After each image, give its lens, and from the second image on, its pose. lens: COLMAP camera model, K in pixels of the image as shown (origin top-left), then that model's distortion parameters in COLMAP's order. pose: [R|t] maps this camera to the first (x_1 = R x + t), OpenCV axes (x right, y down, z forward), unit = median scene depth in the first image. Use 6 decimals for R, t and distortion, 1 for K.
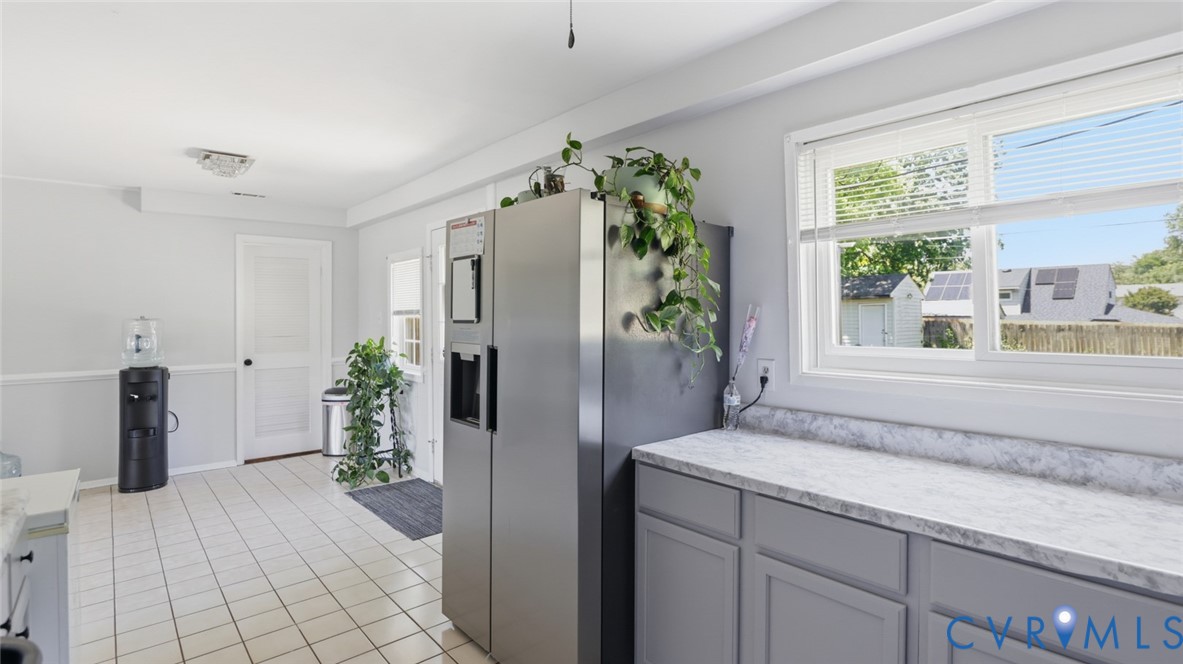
lens RADIAL K [[557.6, 0, 594.3], [0, 557.6, 327.6], [0, 0, 1]] dist [-0.025849, 0.000004]
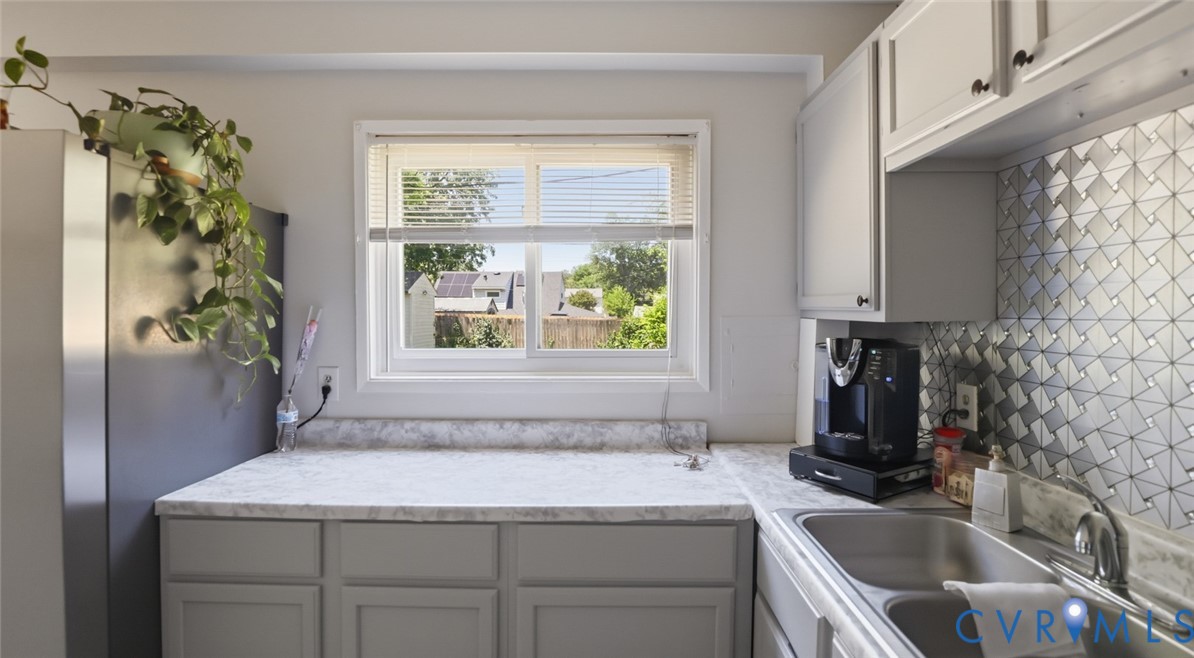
lens RADIAL K [[558.6, 0, 599.0], [0, 558.6, 331.9], [0, 0, 1]] dist [-0.046556, 0.012378]
pose [[0.664336, -0.023806, 0.747055, -0.074339], [0.007853, 0.999660, 0.024873, -0.020072], [-0.747393, -0.010657, 0.664297, 0.090792]]
